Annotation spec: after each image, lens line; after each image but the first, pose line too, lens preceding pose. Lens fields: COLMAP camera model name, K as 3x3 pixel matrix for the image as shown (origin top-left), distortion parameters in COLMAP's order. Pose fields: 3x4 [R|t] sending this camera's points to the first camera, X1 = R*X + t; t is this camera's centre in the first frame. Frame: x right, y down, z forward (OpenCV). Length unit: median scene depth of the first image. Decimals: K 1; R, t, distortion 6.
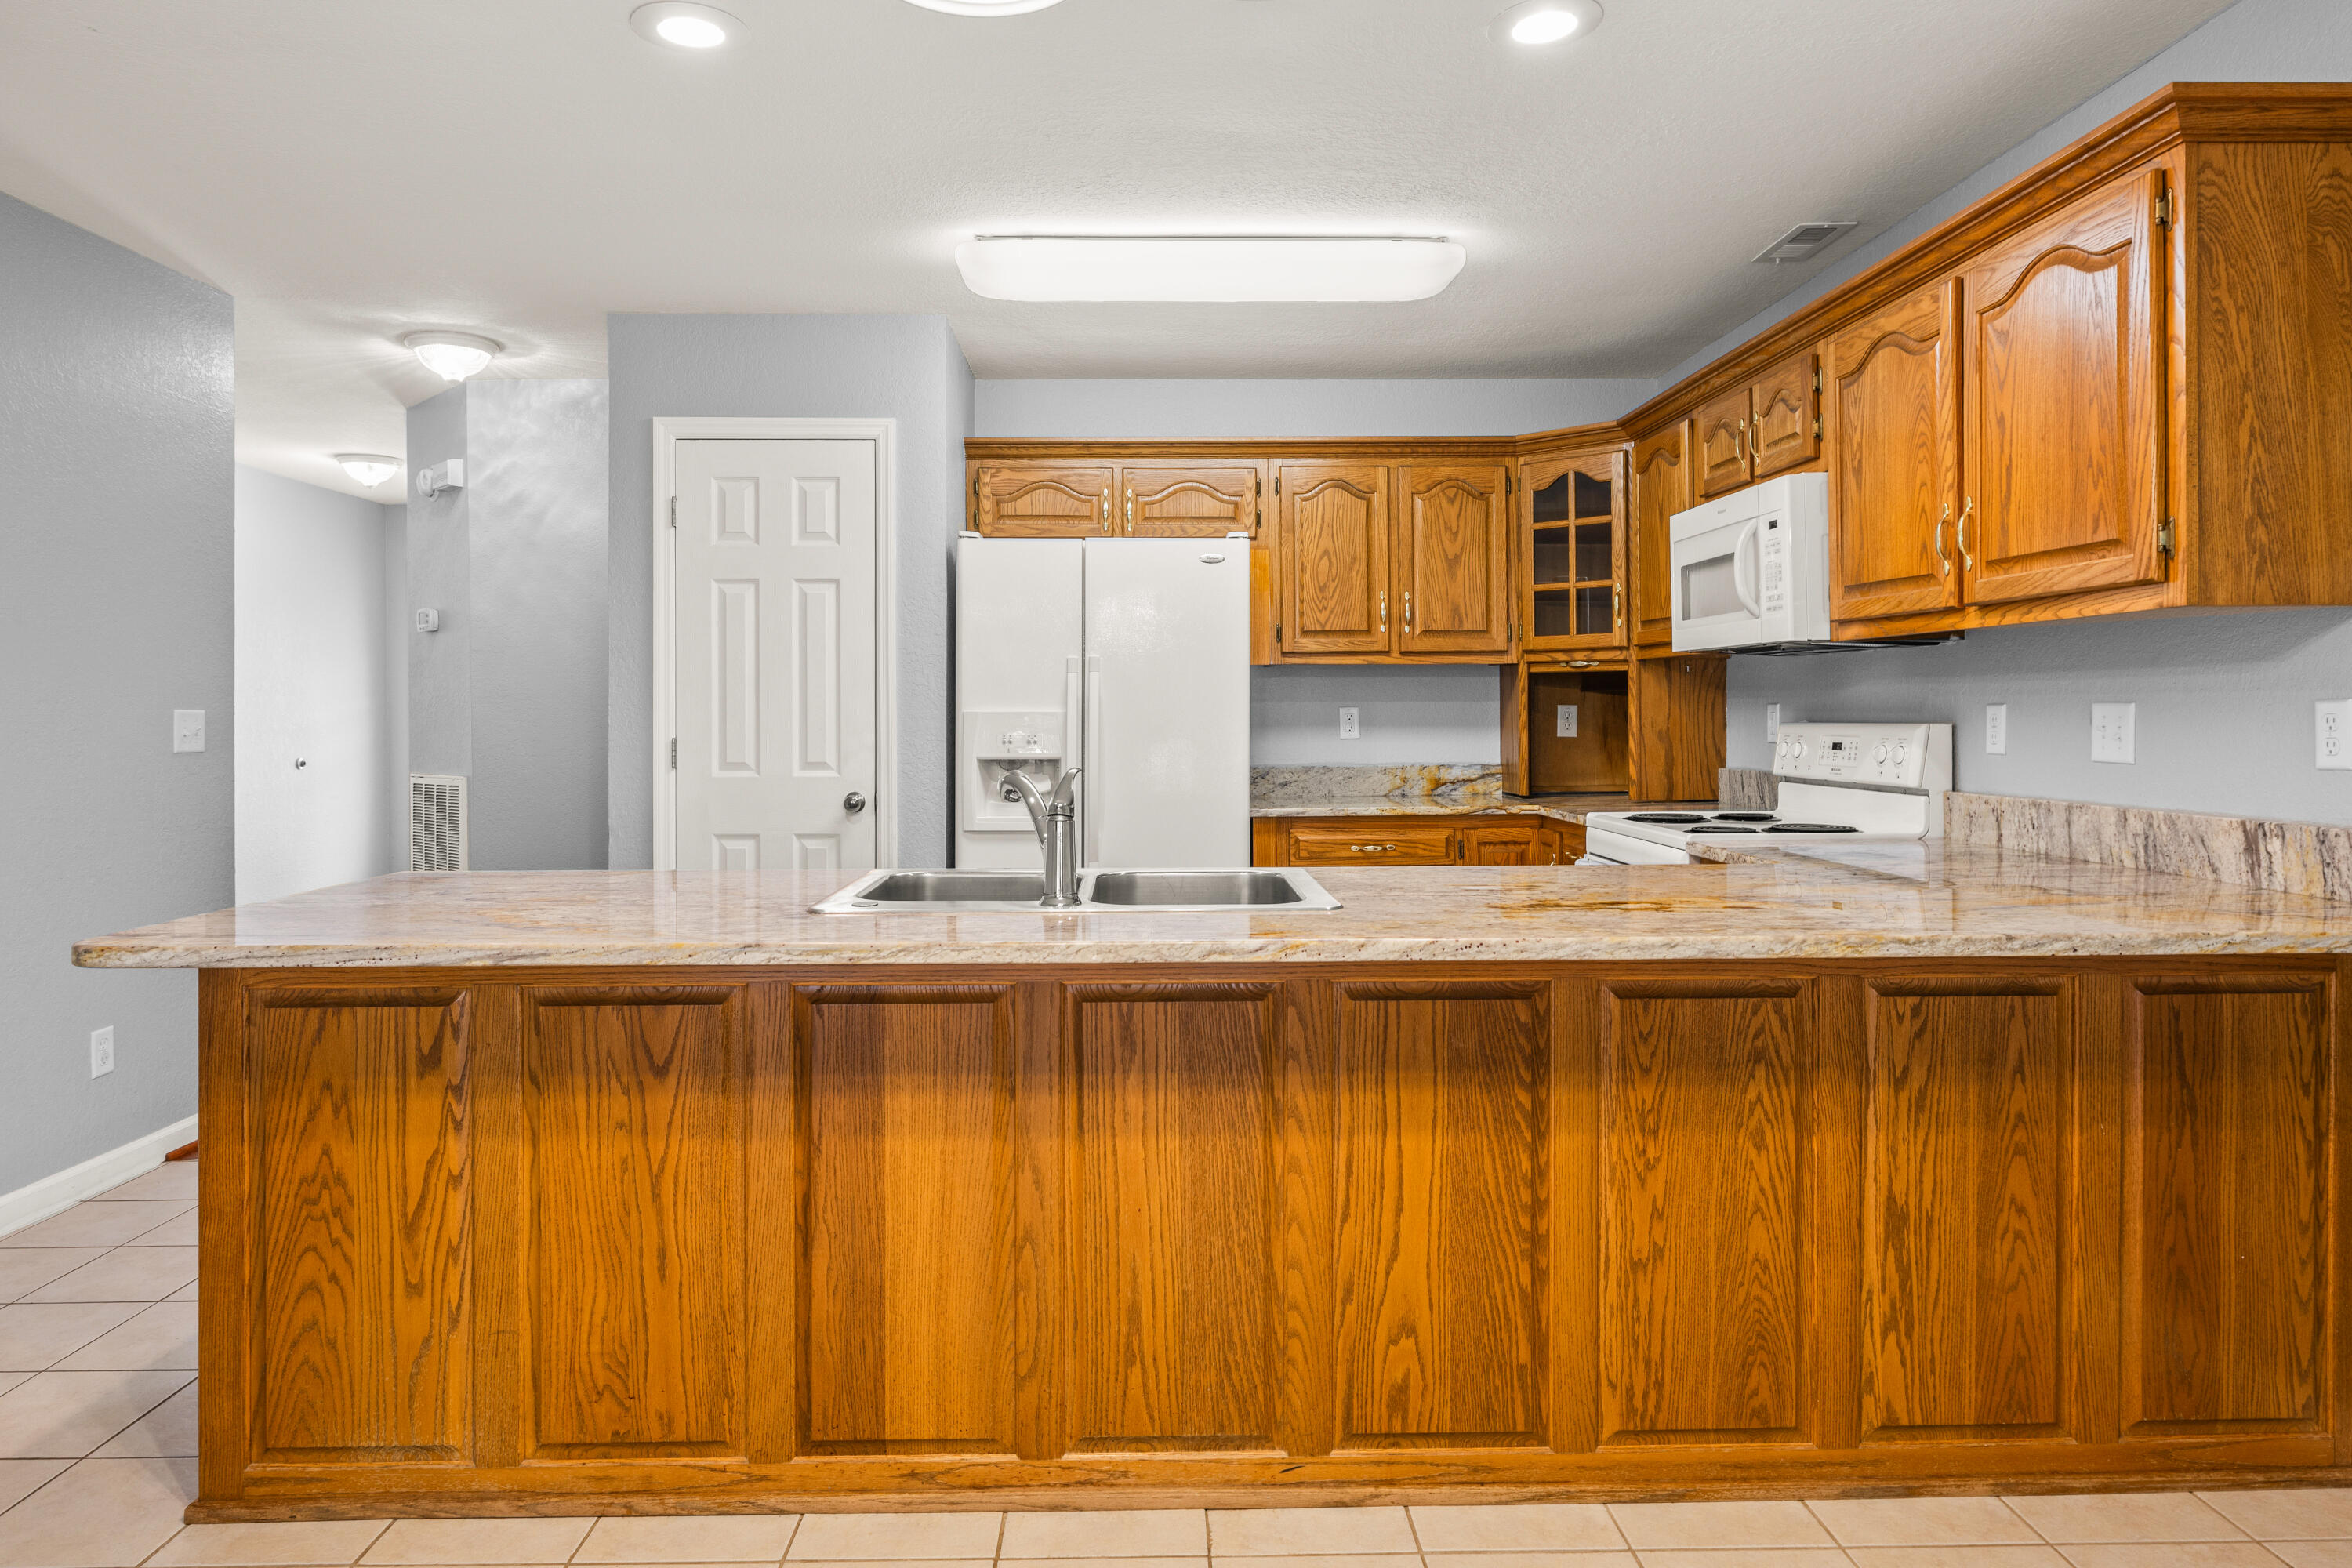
lens RADIAL K [[1372.7, 0, 1129.7], [0, 1372.7, 712.2], [0, 0, 1]] dist [0.009278, 0.001720]
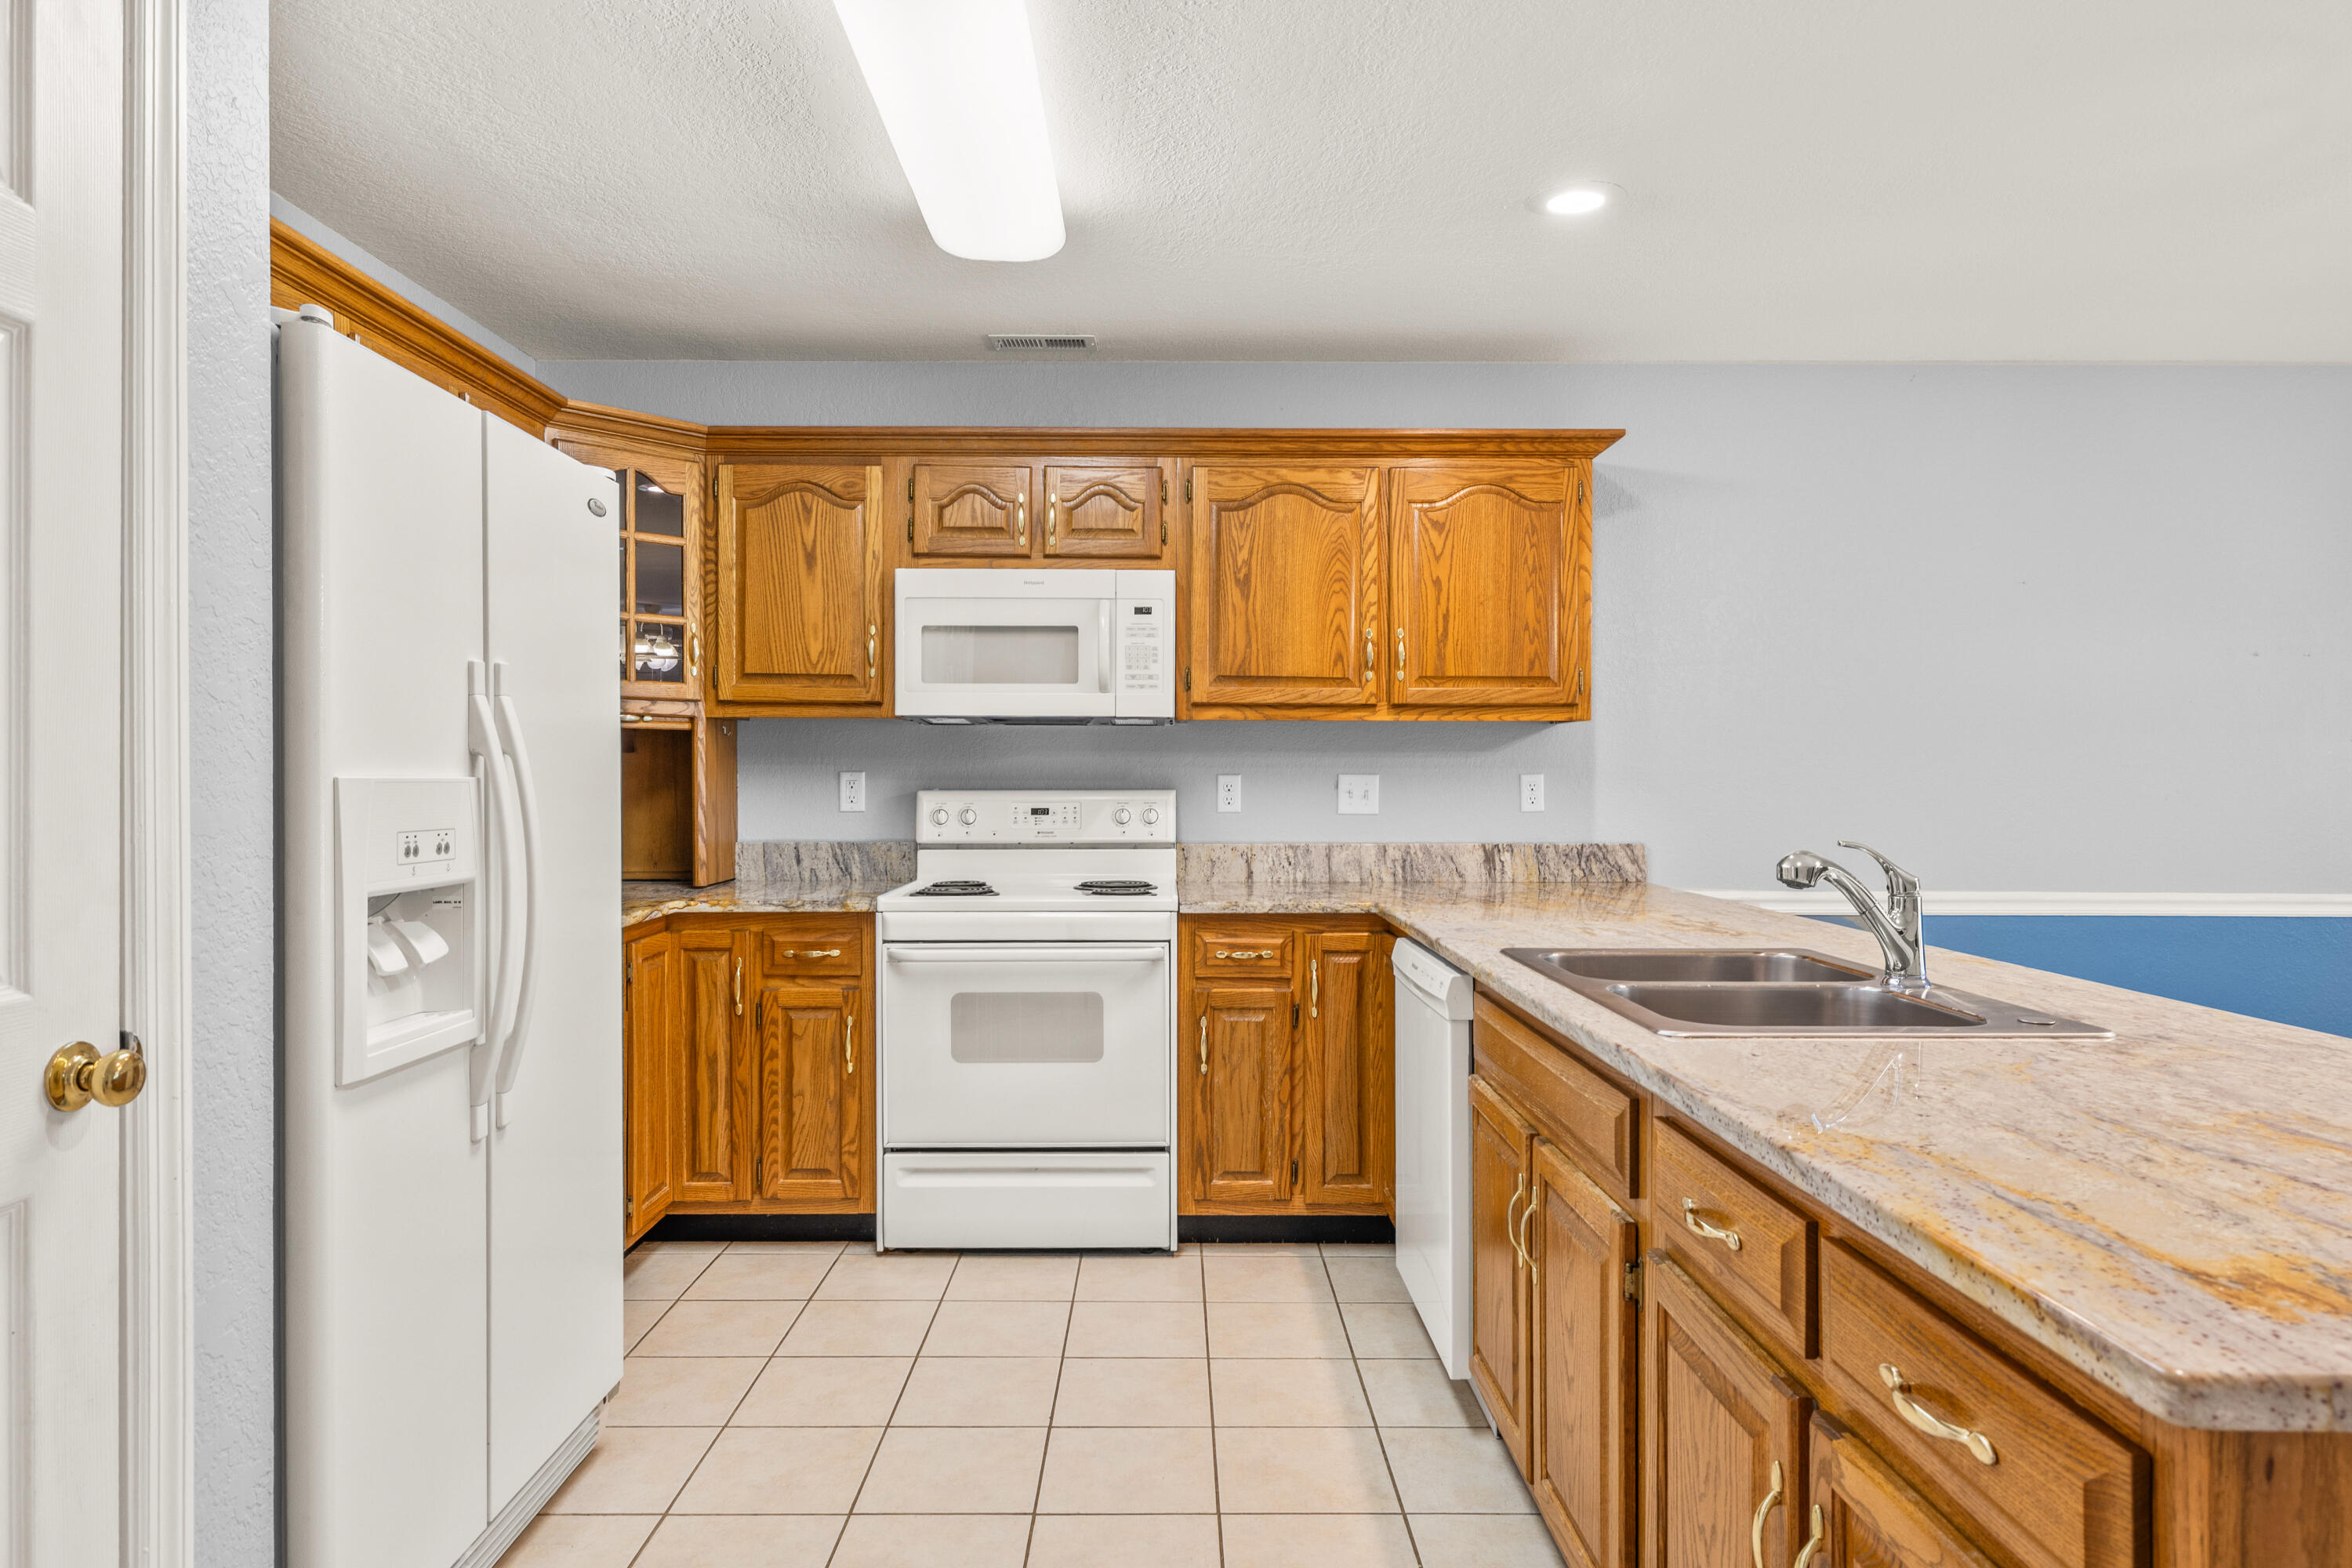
lens RADIAL K [[1378.1, 0, 1165.4], [0, 1378.1, 785.4], [0, 0, 1]] dist [0.004291, -0.000601]
pose [[0.018710, -0.004125, 0.999816, -0.767854], [-0.001640, 0.999990, 0.004156, -0.000776], [-0.999824, -0.001717, 0.018703, 1.151864]]
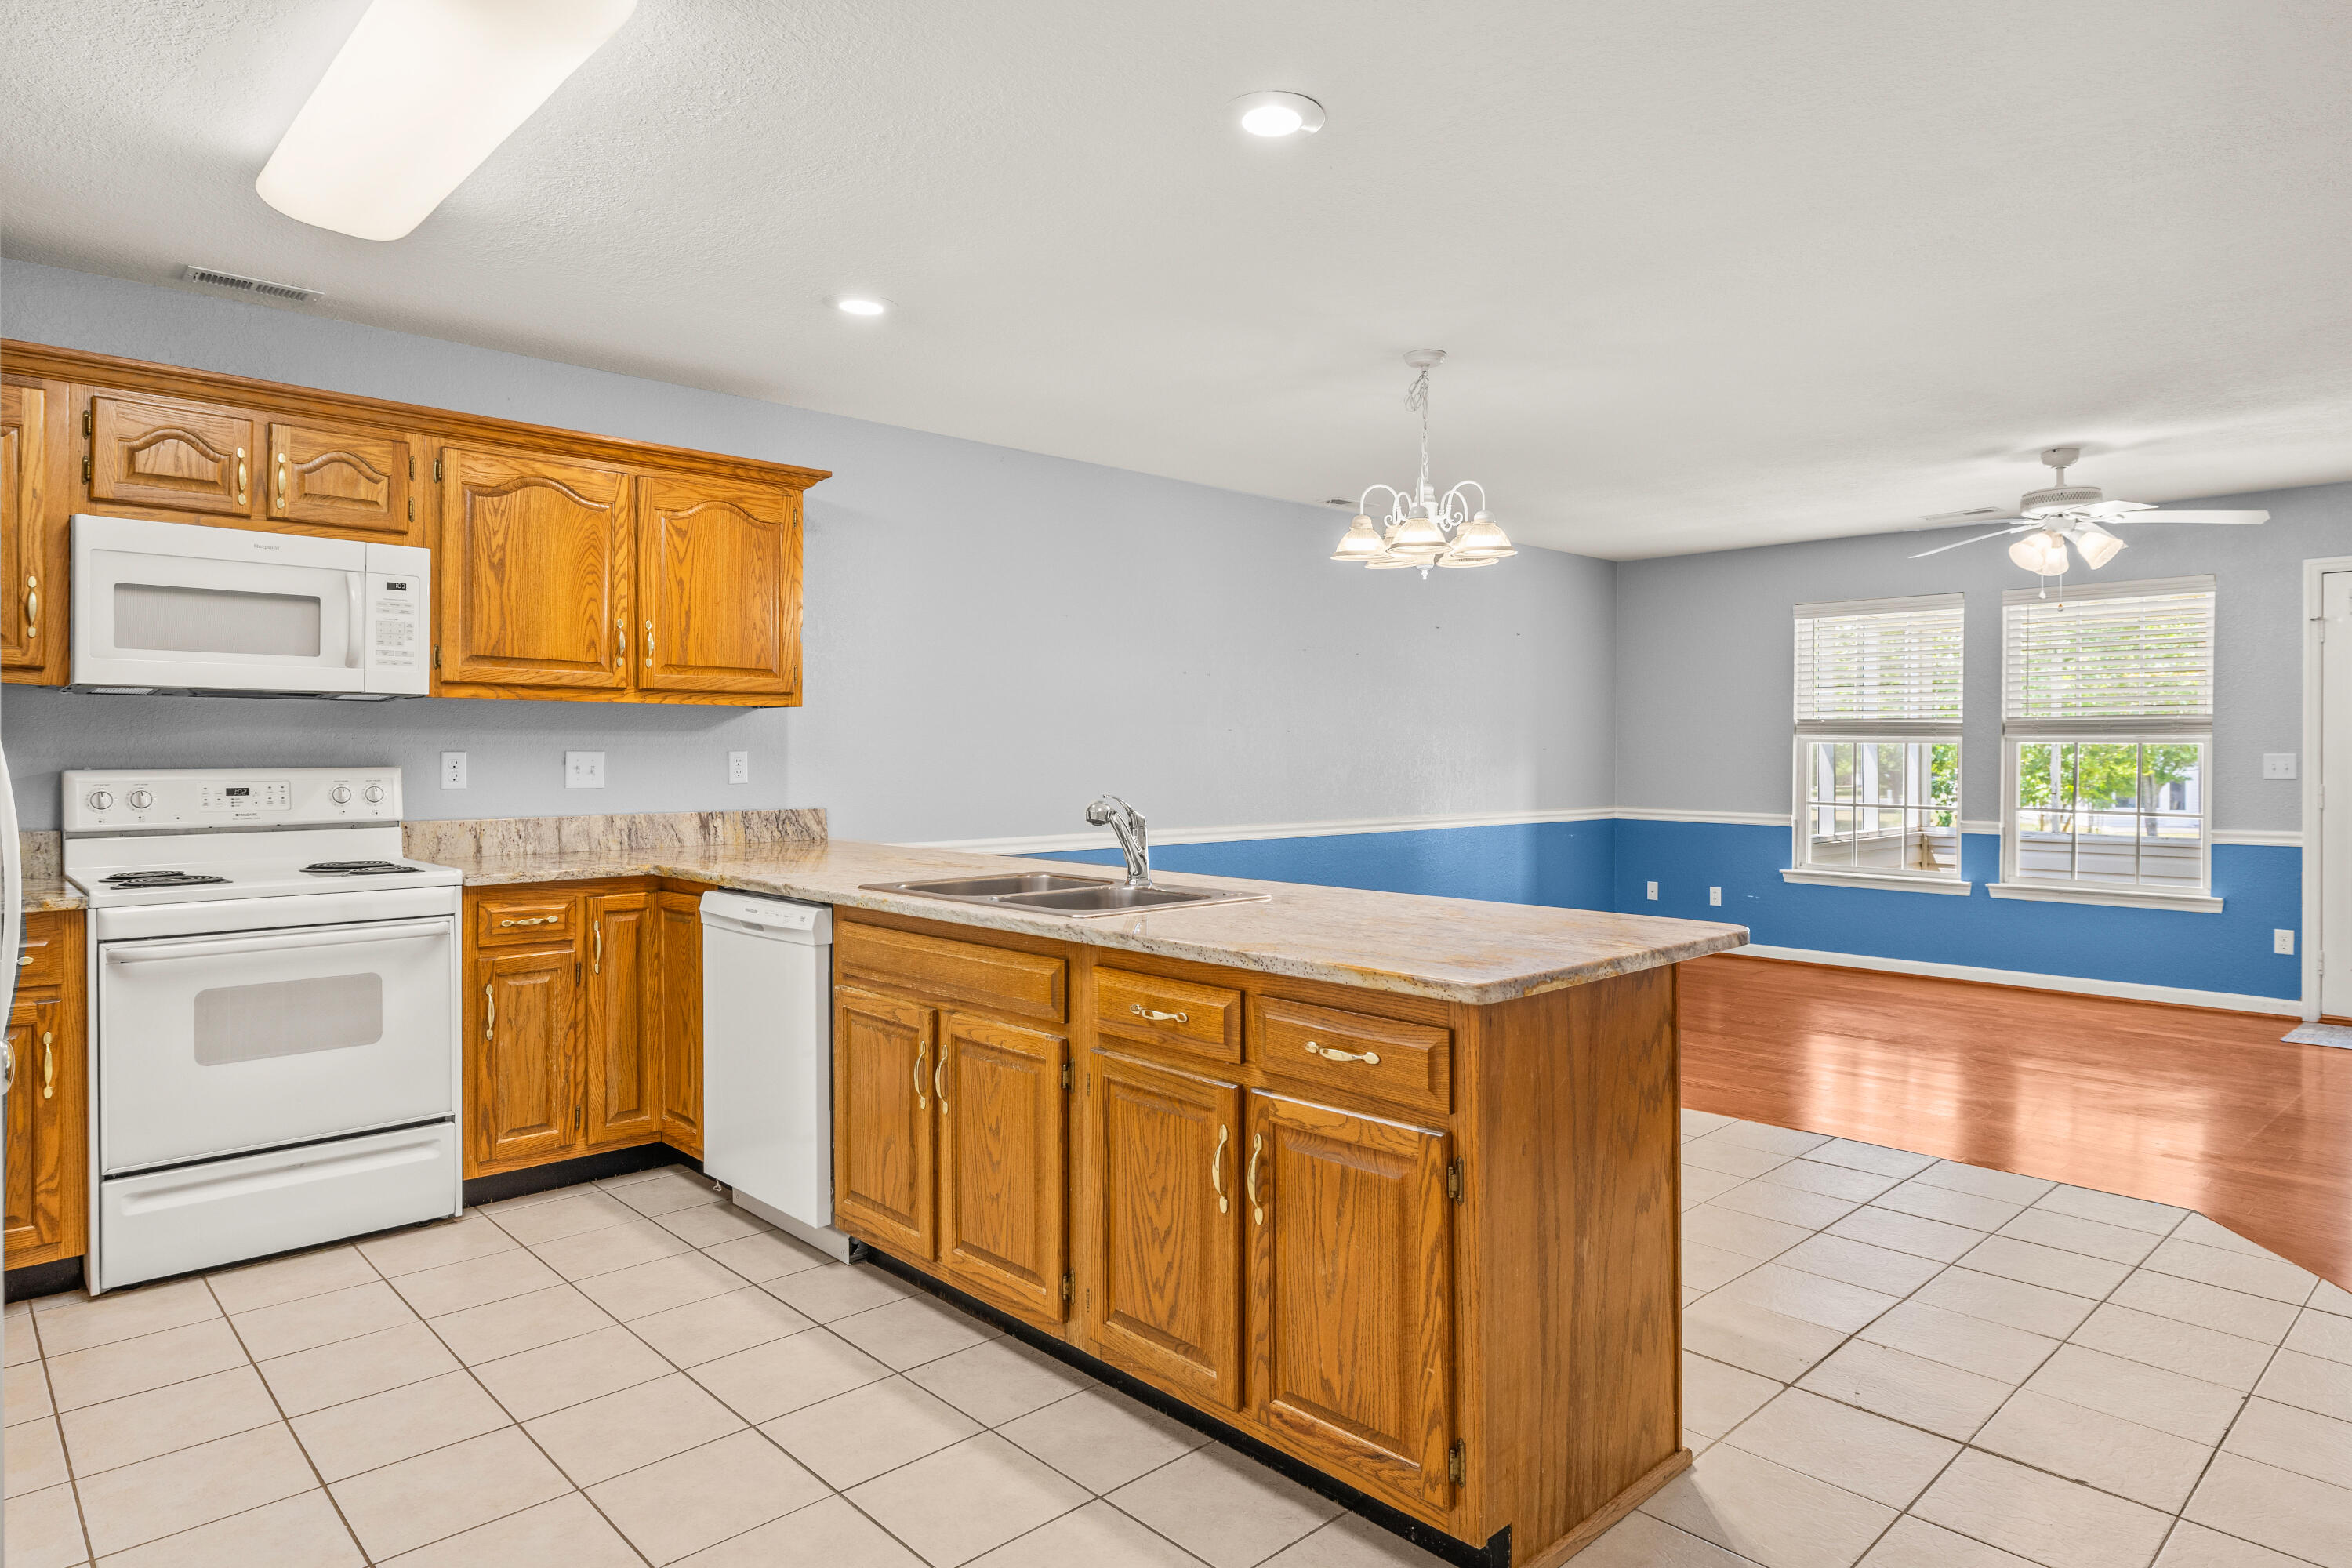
lens RADIAL K [[1378.1, 0, 1150.8], [0, 1378.1, 758.8], [0, 0, 1]] dist [0.004291, -0.000601]
pose [[-0.667739, -0.002176, 0.744392, -0.902989], [0.000016, 0.999996, 0.002937, -0.002666], [-0.744395, 0.001973, -0.667737, 1.543222]]
